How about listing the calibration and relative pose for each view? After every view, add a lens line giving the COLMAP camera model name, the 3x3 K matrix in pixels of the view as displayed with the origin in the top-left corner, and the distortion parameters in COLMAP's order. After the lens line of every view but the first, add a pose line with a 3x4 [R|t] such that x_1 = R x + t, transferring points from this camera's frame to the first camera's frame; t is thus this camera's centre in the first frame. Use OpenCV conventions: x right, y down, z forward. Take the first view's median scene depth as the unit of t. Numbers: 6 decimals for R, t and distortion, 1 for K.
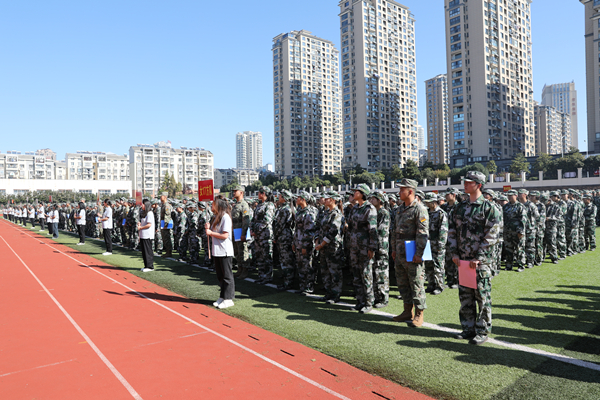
lens RADIAL K [[416.8, 0, 300.4], [0, 416.8, 200.3], [0, 0, 1]] dist [0.002787, 0.000237]
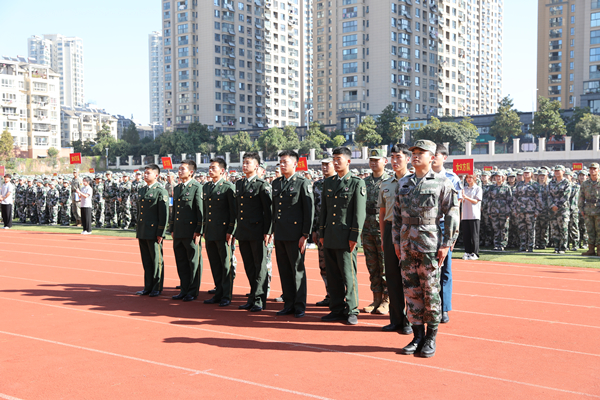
lens RADIAL K [[781.4, 0, 299.7], [0, 781.4, 199.8], [0, 0, 1]] dist [0.132328, 0.000000]
pose [[0.965675, 0.002989, 0.259735, -0.163251], [-0.007915, 0.999808, 0.017922, 0.011460], [-0.259631, -0.019363, 0.965514, 0.067596]]
